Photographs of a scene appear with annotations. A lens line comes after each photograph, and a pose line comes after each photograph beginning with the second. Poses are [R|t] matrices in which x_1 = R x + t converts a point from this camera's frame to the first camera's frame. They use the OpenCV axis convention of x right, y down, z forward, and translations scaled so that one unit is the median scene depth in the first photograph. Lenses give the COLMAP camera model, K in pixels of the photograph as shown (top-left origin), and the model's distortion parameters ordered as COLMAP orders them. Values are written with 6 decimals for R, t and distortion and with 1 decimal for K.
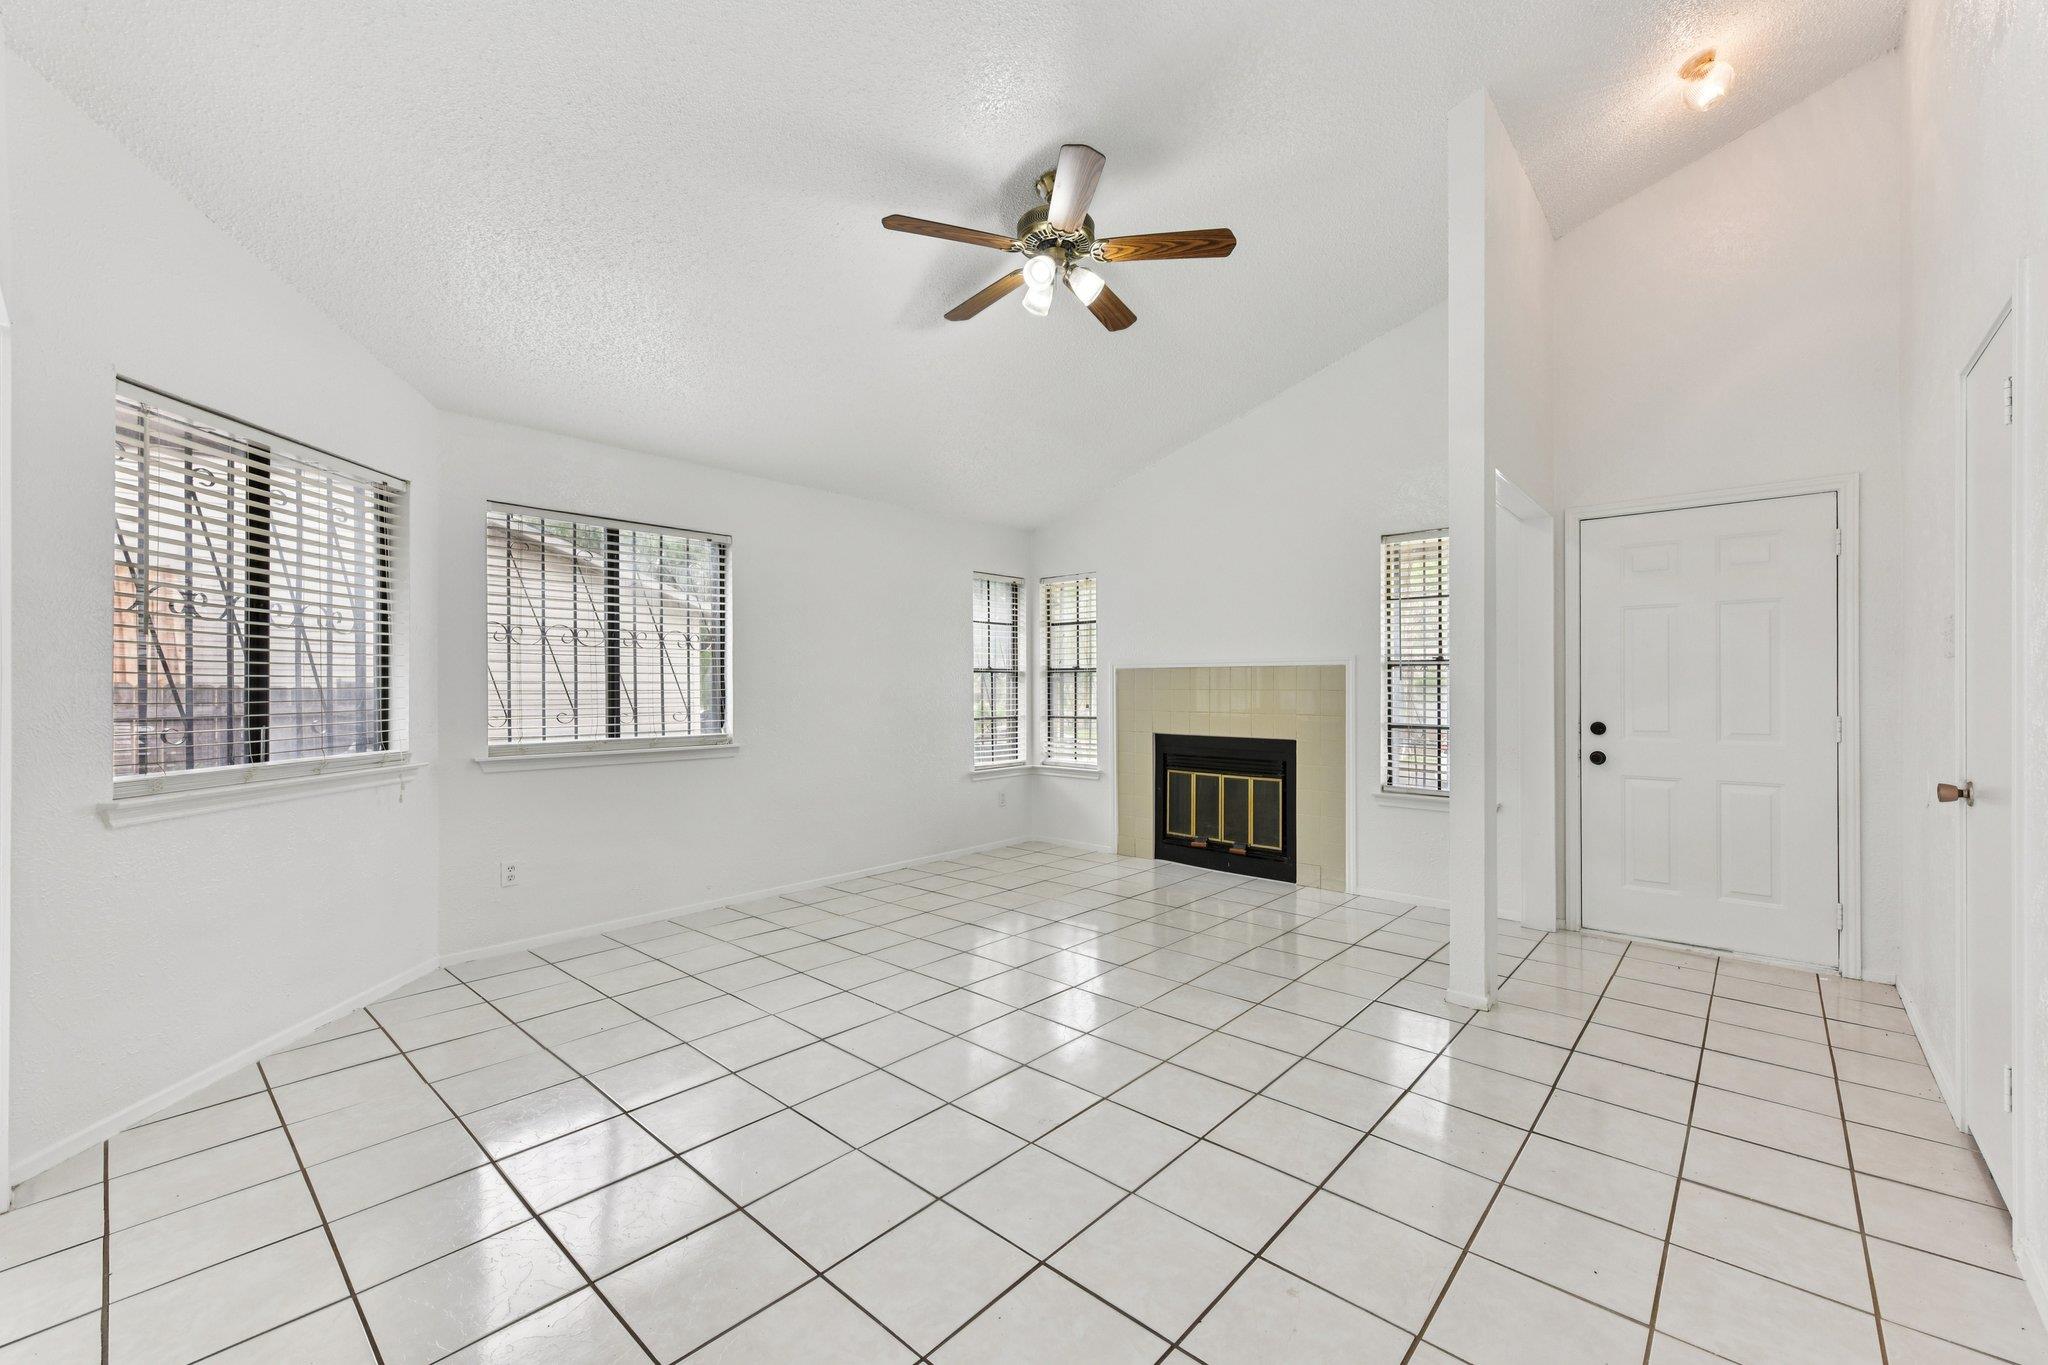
lens RADIAL K [[811.0, 0, 1036.2], [0, 811.0, 687.7], [0, 0, 1]] dist [0.003831, -0.000094]
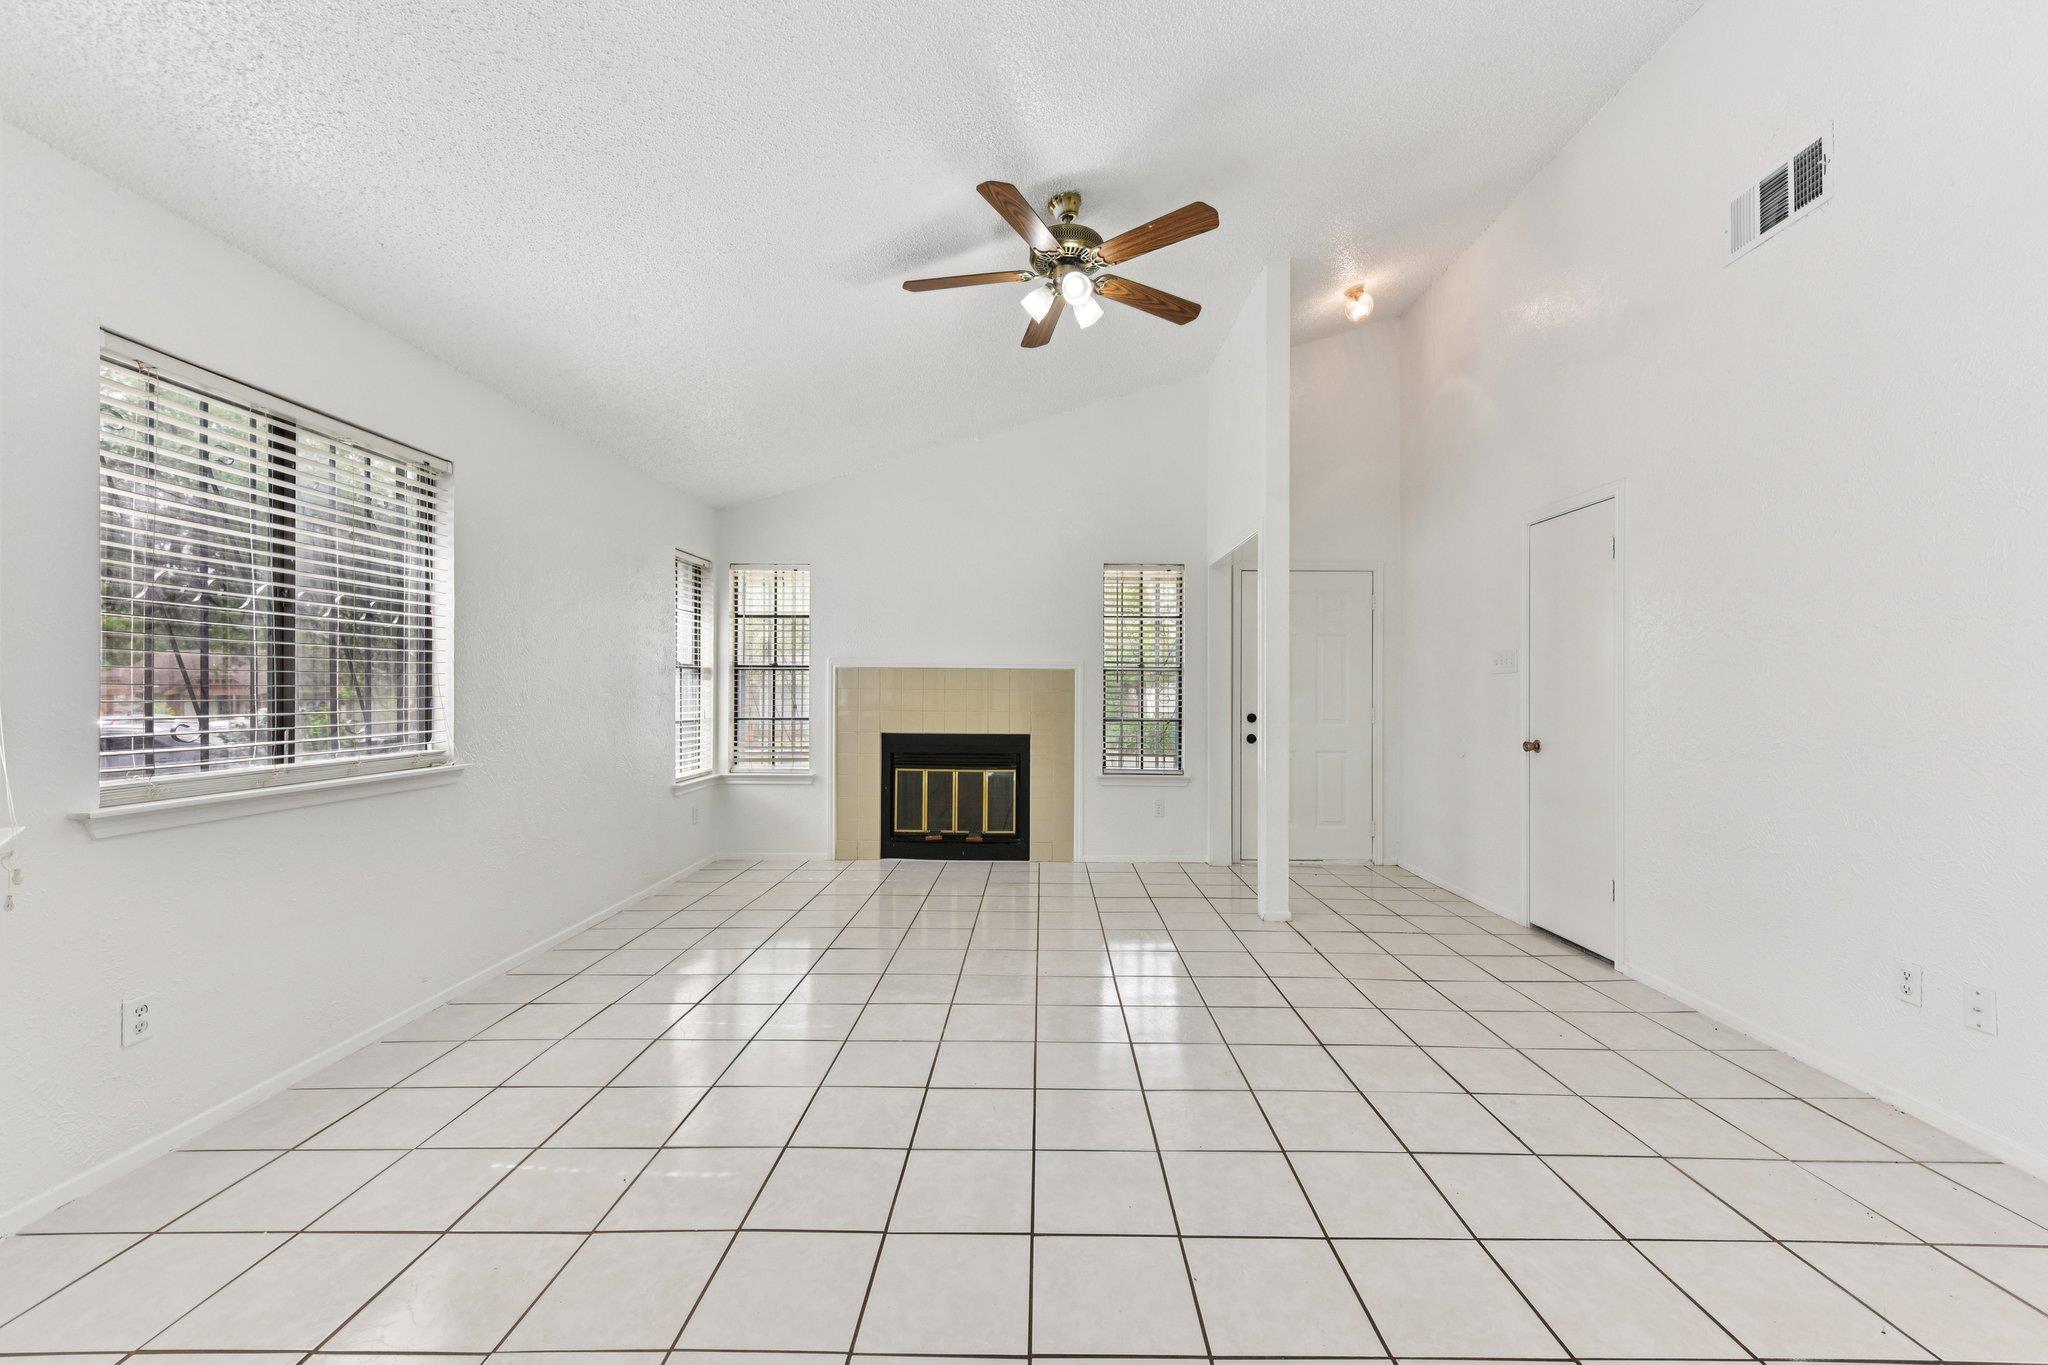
lens RADIAL K [[811.0, 0, 1036.2], [0, 811.0, 687.7], [0, 0, 1]] dist [0.003831, -0.000094]
pose [[0.753422, 0.005945, 0.657510, -0.438125], [-0.006436, 0.999978, -0.001668, 0.001445], [-0.657506, -0.002975, 0.753444, 0.148915]]
